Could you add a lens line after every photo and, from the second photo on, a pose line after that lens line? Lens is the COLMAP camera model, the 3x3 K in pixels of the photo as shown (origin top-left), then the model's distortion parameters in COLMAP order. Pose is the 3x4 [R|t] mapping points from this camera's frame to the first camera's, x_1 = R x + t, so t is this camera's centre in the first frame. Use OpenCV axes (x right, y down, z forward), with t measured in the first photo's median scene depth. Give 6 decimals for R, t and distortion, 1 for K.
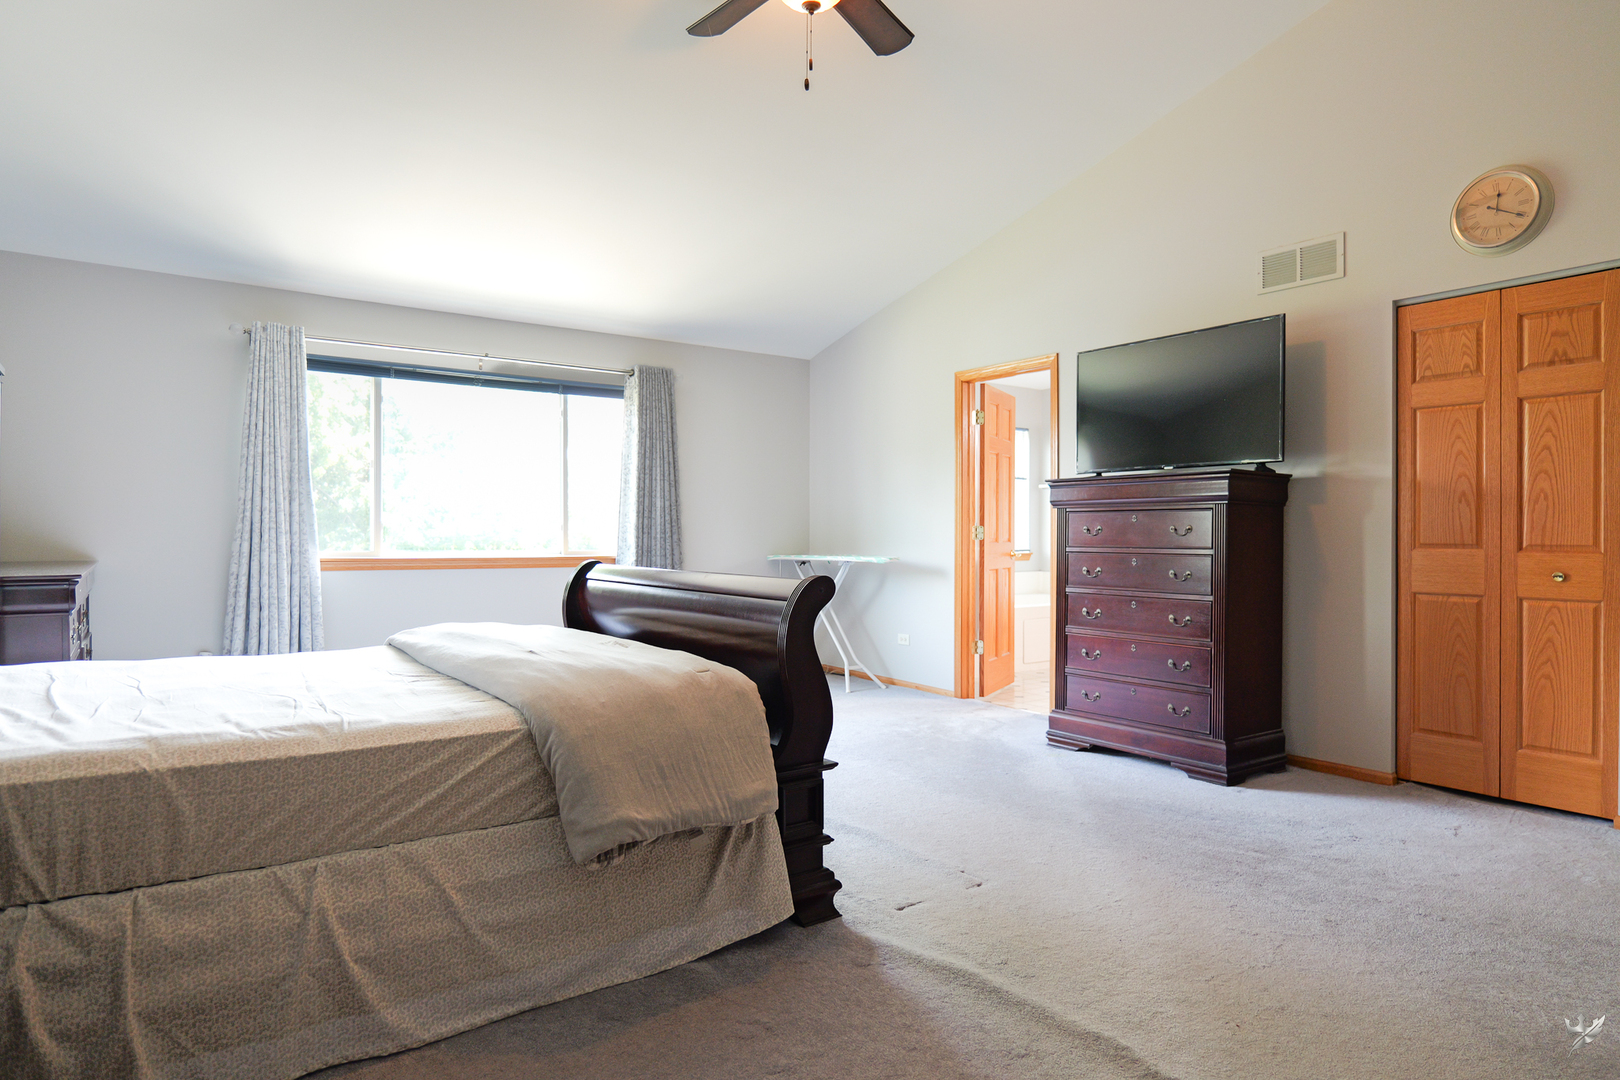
lens RADIAL K [[956.5, 0, 805.7], [0, 956.5, 536.7], [0, 0, 1]] dist [-0.028092, 0.010553]
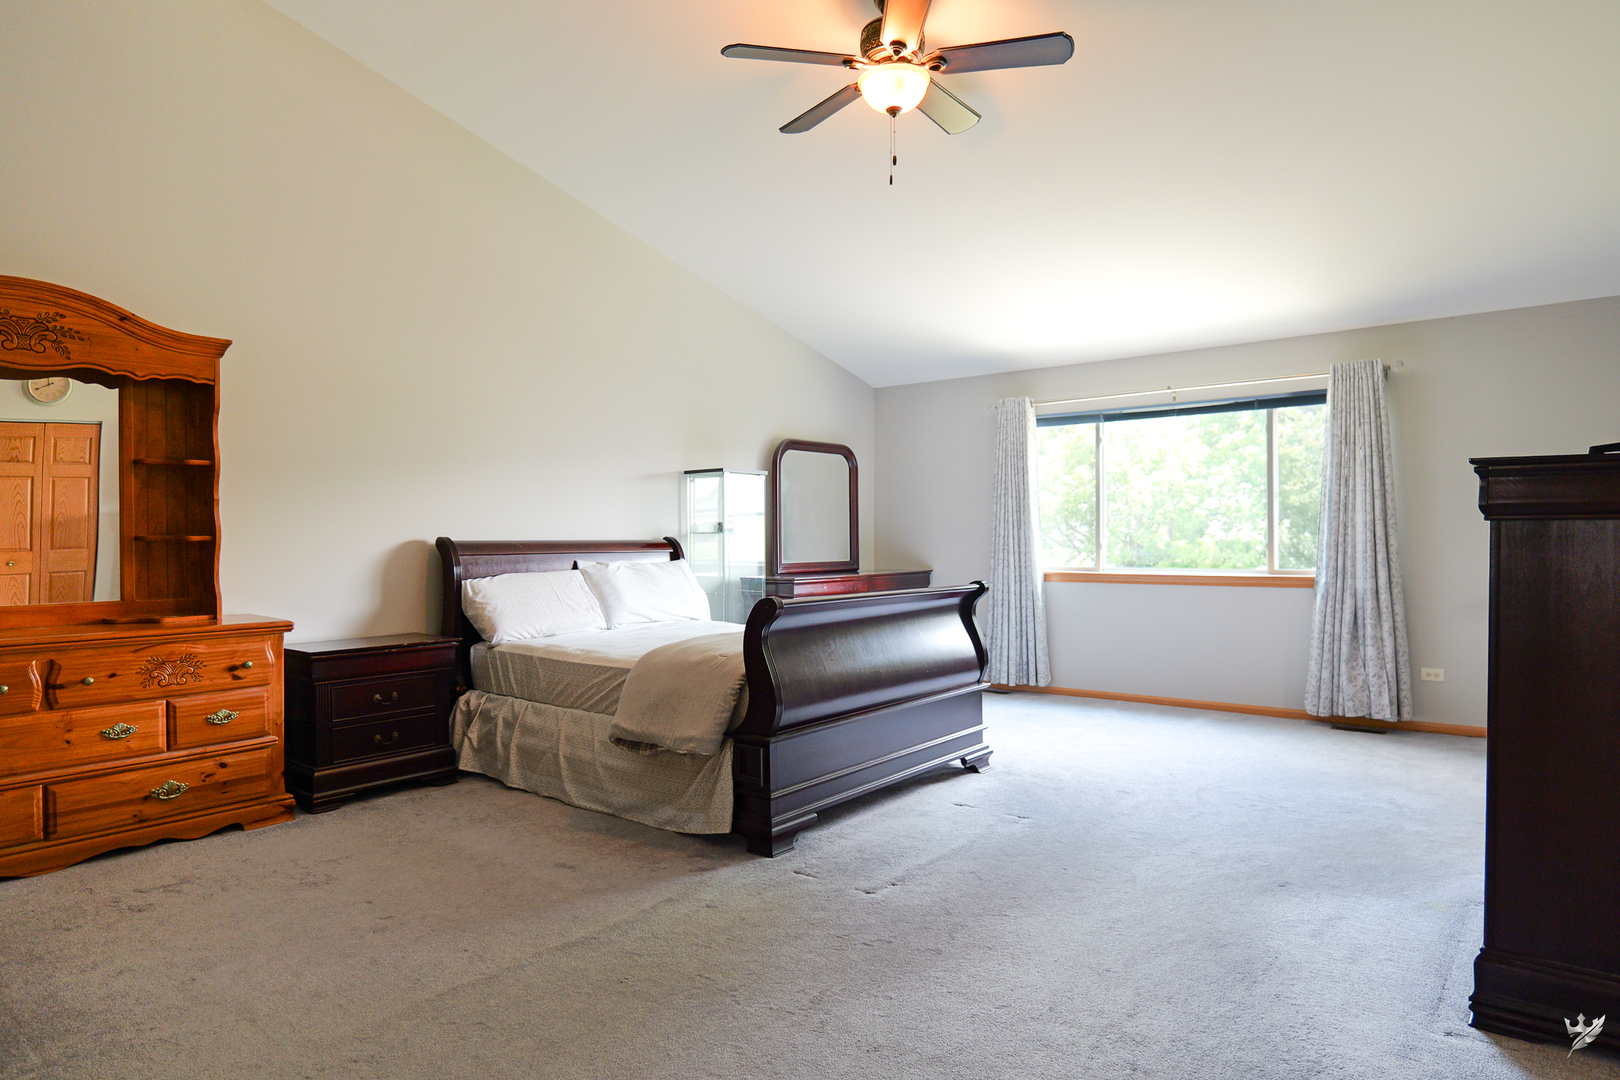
lens RADIAL K [[956.5, 0, 805.1], [0, 956.5, 538.0], [0, 0, 1]] dist [-0.028092, 0.010553]
pose [[0.249368, -0.004806, -0.968397, 1.702189], [0.001994, 0.999988, -0.004449, -0.047261], [0.968407, -0.000822, 0.249375, 0.925767]]
